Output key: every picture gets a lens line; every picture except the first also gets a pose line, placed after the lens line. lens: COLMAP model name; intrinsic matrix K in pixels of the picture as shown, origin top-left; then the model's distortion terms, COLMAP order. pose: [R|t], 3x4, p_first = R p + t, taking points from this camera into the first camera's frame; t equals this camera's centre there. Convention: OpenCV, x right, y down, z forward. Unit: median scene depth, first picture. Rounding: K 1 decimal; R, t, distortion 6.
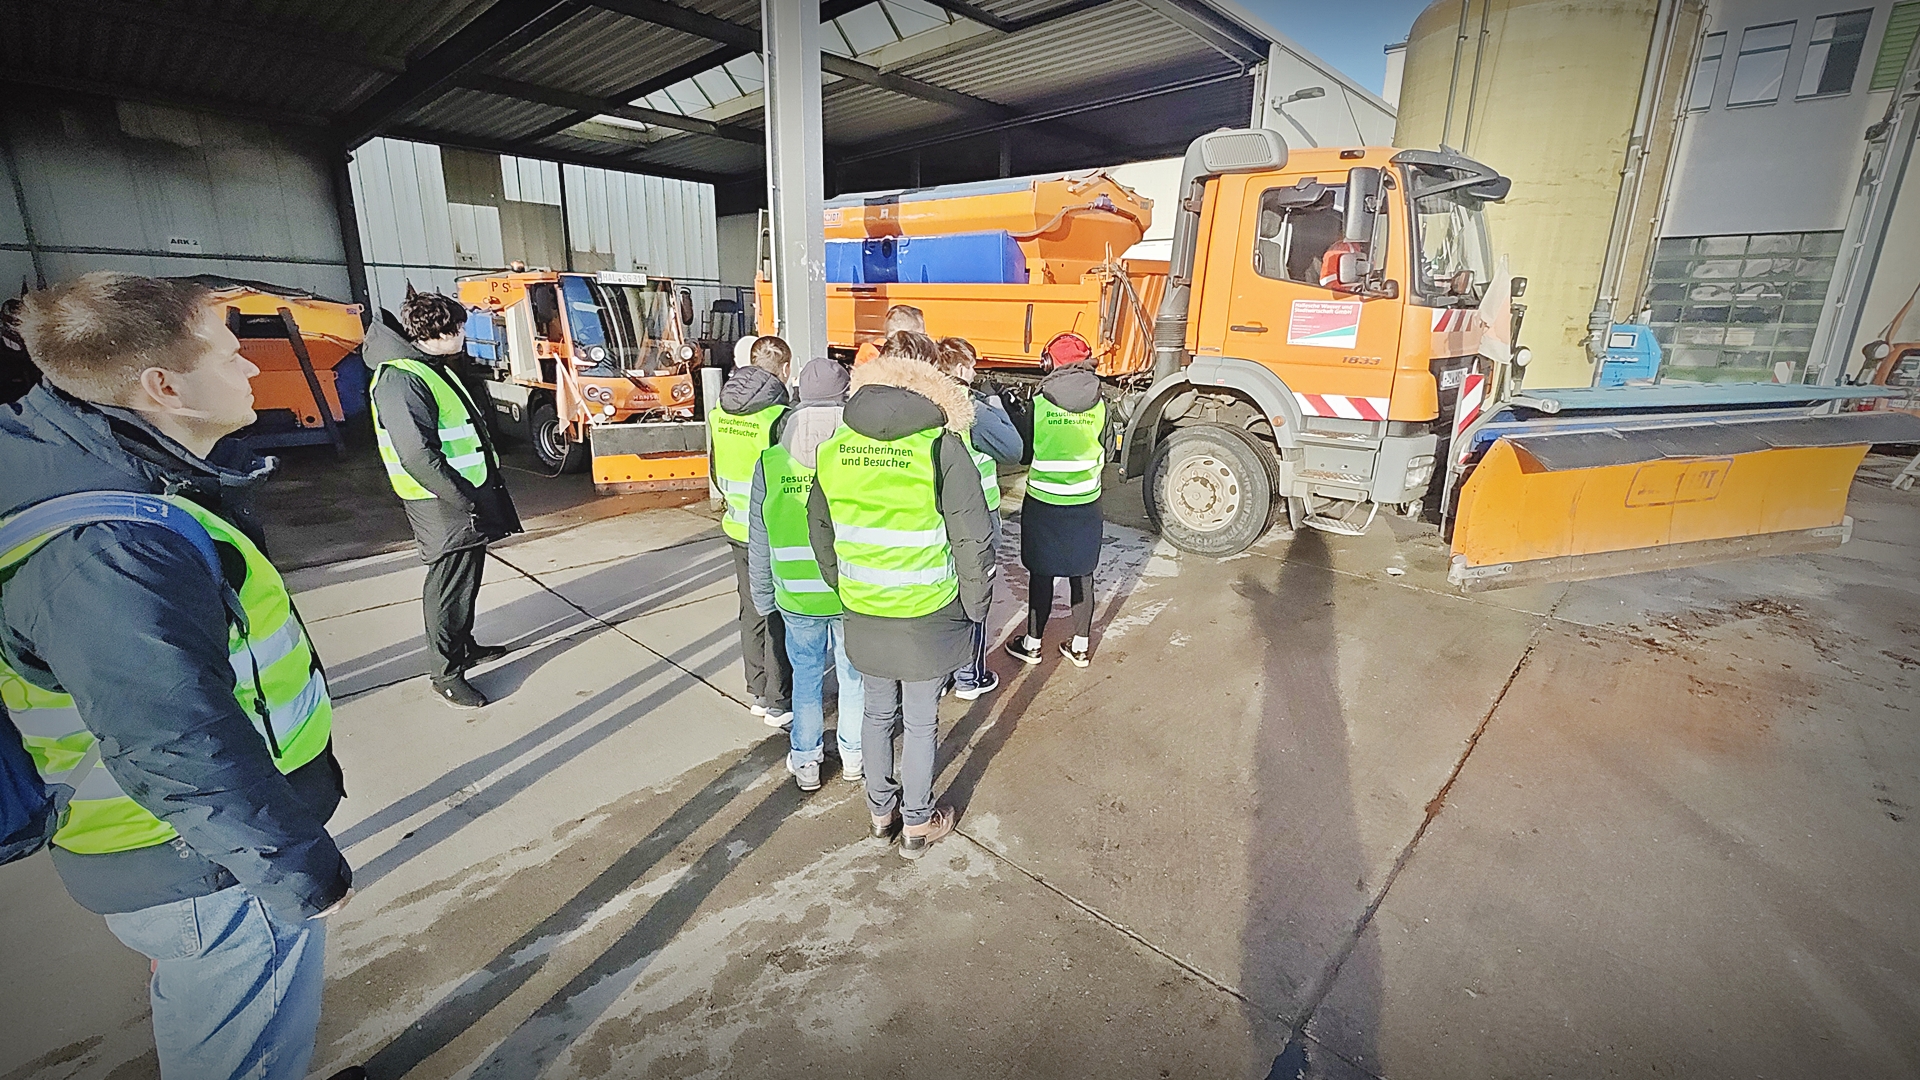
lens RADIAL K [[801.6, 0, 970.1], [0, 801.6, 508.1], [0, 0, 1]] dist [-0.001188, -0.000078]
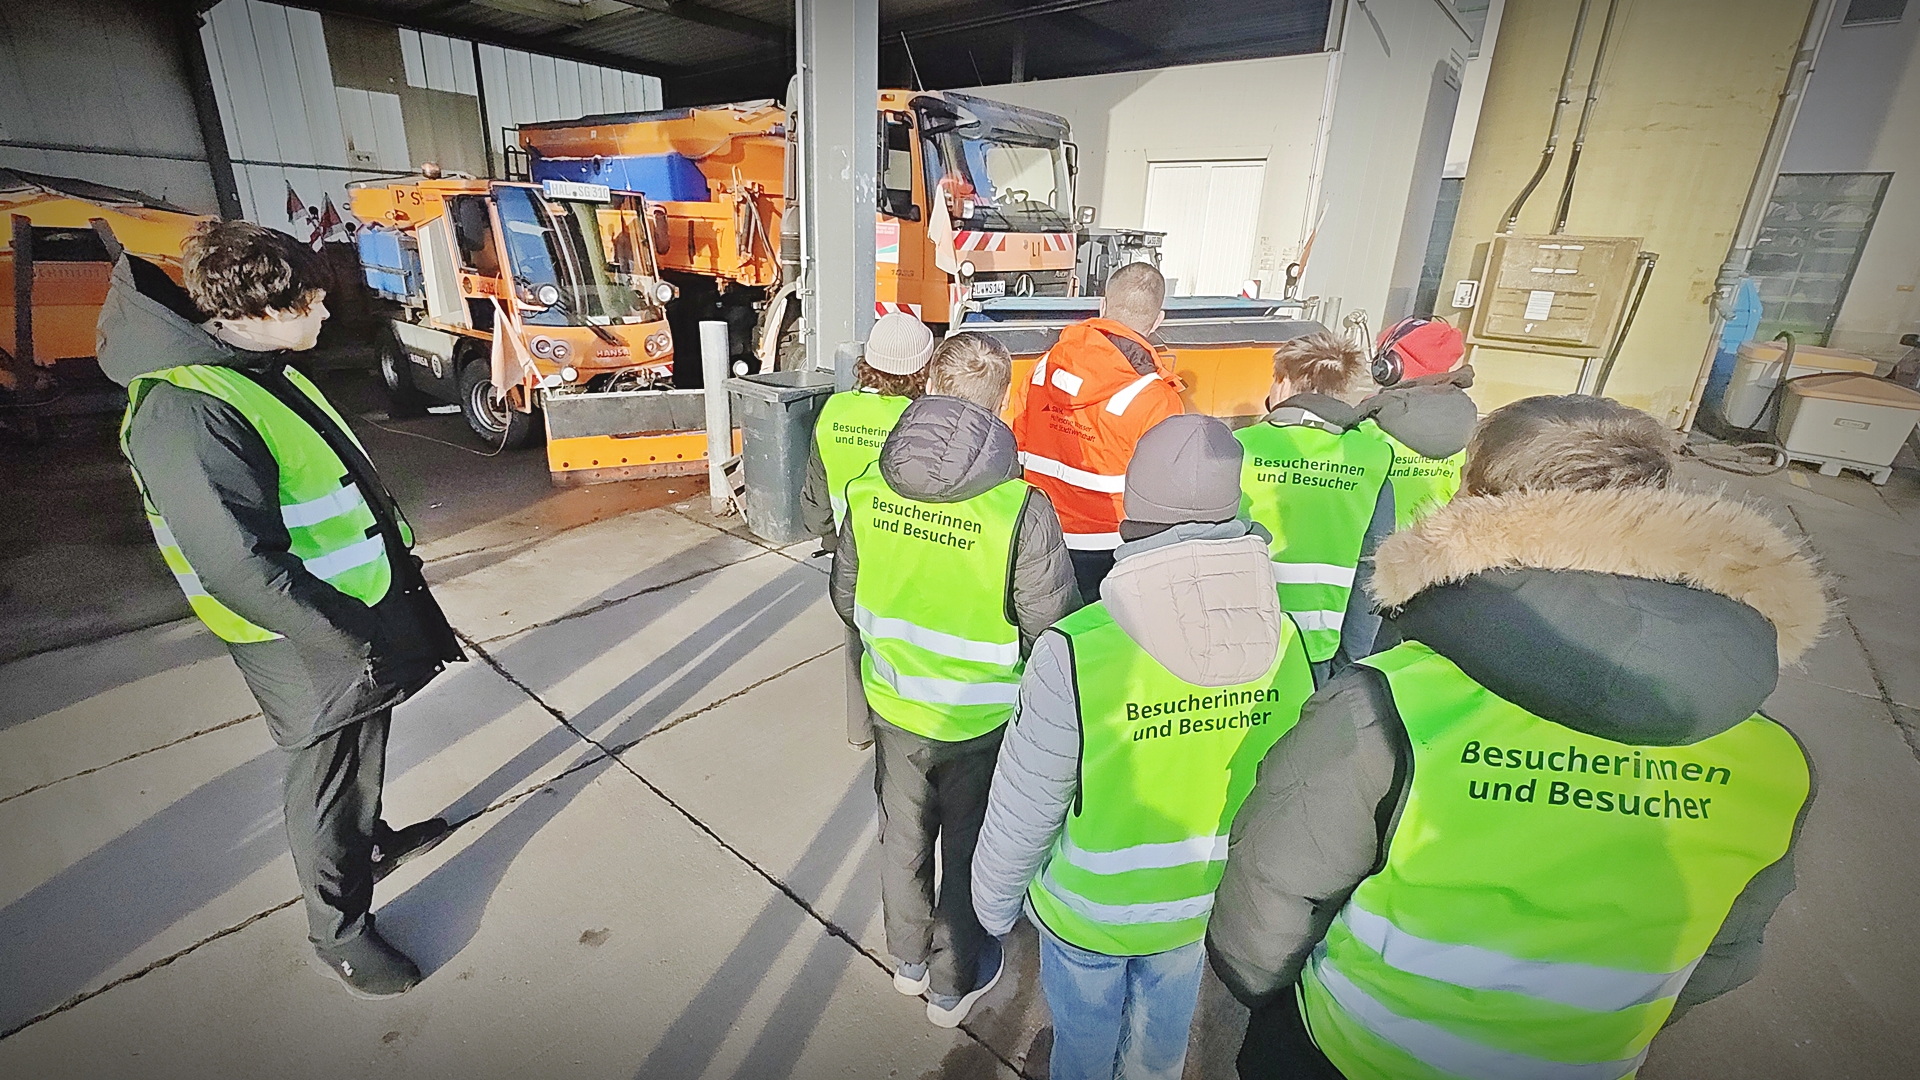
lens RADIAL K [[811.6, 0, 963.5], [0, 811.6, 522.0], [0, 0, 1]] dist [-0.000264, -0.000277]
pose [[0.998388, 0.006675, 0.056356, -0.112699], [-0.012231, 0.995030, 0.098821, -0.057564], [-0.055417, -0.099351, 0.993508, 0.195852]]
